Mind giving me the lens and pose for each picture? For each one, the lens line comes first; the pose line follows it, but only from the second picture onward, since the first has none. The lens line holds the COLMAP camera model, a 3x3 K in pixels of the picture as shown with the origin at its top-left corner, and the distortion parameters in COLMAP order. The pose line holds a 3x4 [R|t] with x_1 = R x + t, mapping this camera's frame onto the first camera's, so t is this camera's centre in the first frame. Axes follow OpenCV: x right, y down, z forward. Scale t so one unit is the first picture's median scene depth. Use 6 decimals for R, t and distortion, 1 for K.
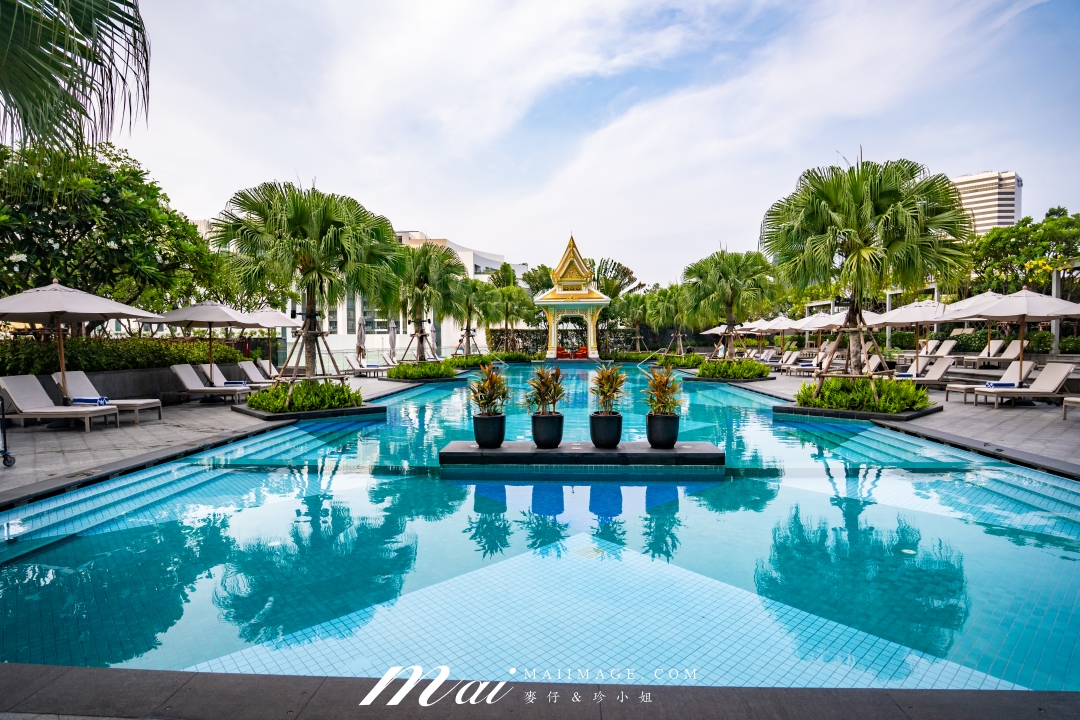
lens RADIAL K [[584.9, 0, 534.6], [0, 584.9, 357.1], [0, 0, 1]] dist [-0.023467, 0.000864]
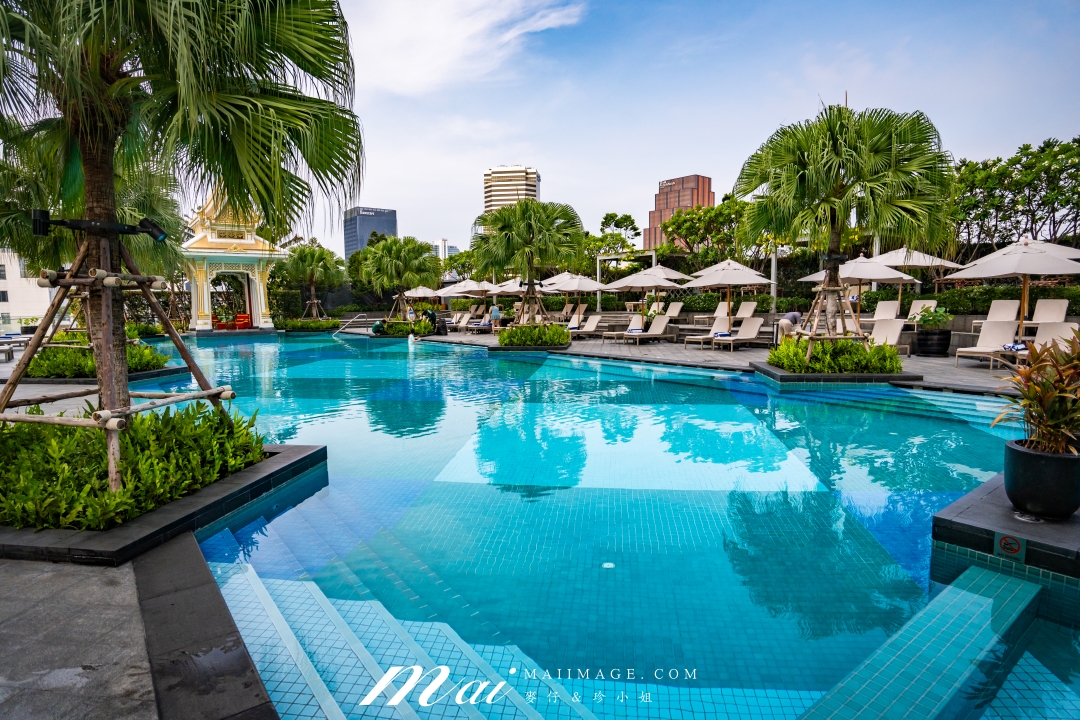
lens RADIAL K [[584.9, 0, 544.4], [0, 584.9, 359.1], [0, 0, 1]] dist [-0.023467, 0.000864]
pose [[0.749881, -0.066012, 0.658272, -0.221897], [0.024516, 0.997099, 0.072062, -0.006438], [-0.661119, -0.037900, 0.749323, 0.289729]]
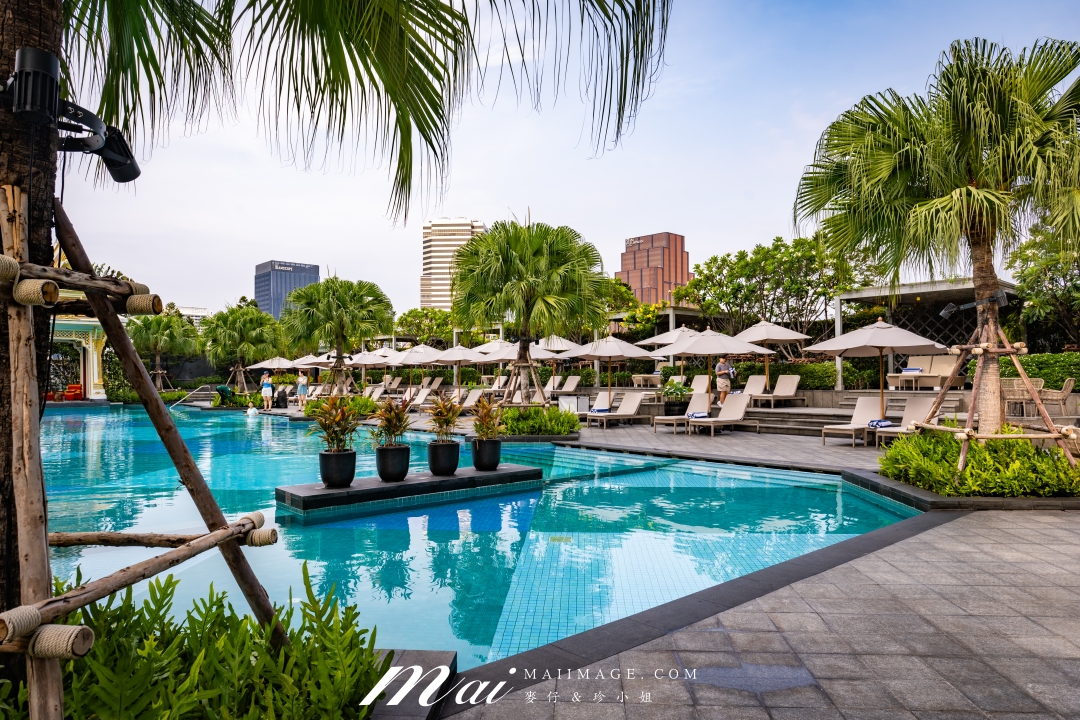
lens RADIAL K [[700.6, 0, 535.1], [0, 700.6, 370.1], [0, 0, 1]] dist [-0.003098, 0.001014]
pose [[0.714877, 0.010872, 0.699166, -0.198340], [0.016519, 0.999337, -0.032430, 0.003751], [-0.699055, 0.034733, 0.714224, -0.001303]]
